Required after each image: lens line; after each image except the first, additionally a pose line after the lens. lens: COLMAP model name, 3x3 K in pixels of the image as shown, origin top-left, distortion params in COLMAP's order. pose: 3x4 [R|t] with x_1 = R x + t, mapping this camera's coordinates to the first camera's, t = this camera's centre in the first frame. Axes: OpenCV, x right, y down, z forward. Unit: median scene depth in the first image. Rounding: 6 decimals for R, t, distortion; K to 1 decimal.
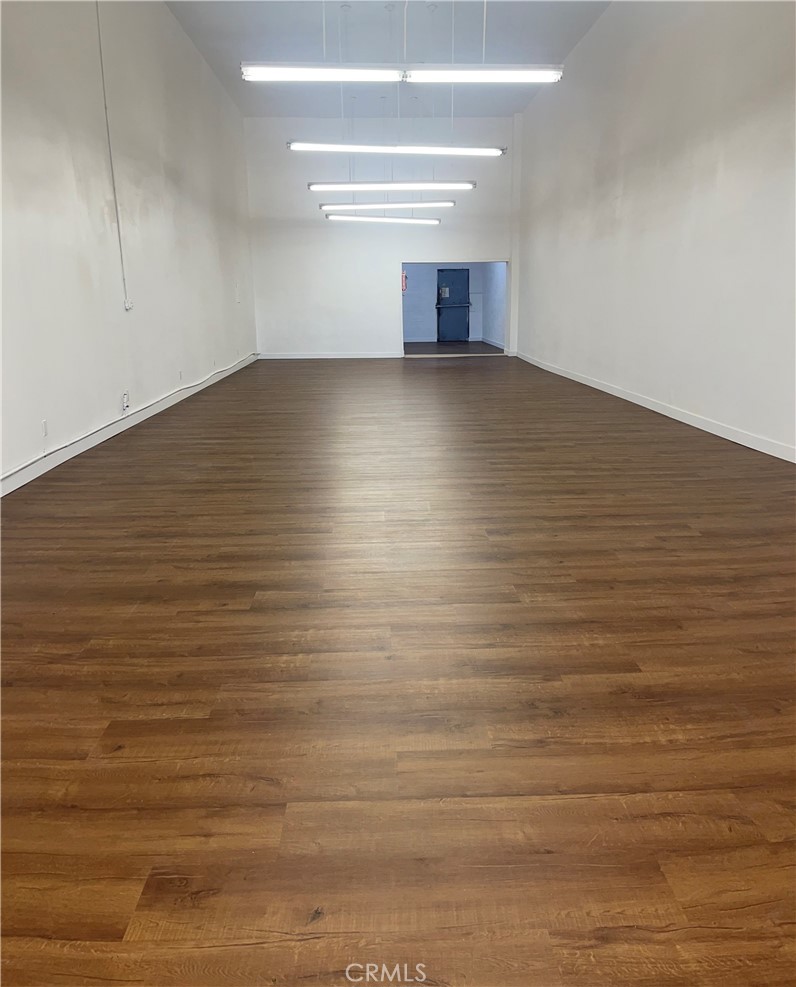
lens RADIAL K [[821.4, 0, 394.7], [0, 821.4, 508.8], [0, 0, 1]] dist [0.015896, 0.003294]
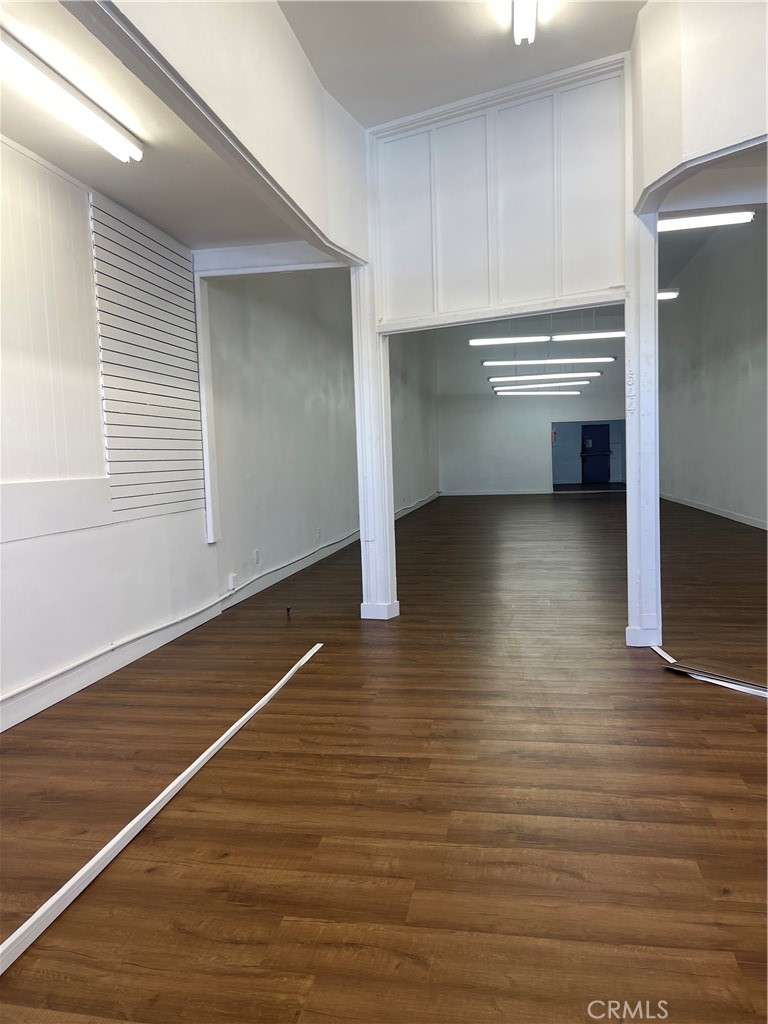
lens RADIAL K [[812.0, 0, 380.1], [0, 812.0, 511.5], [0, 0, 1]] dist [0.184900, -0.224144]
pose [[0.979892, -0.005309, -0.199460, 0.001774], [-0.030196, 0.984187, -0.174538, 0.125378], [0.197233, 0.177051, 0.964237, -0.471291]]
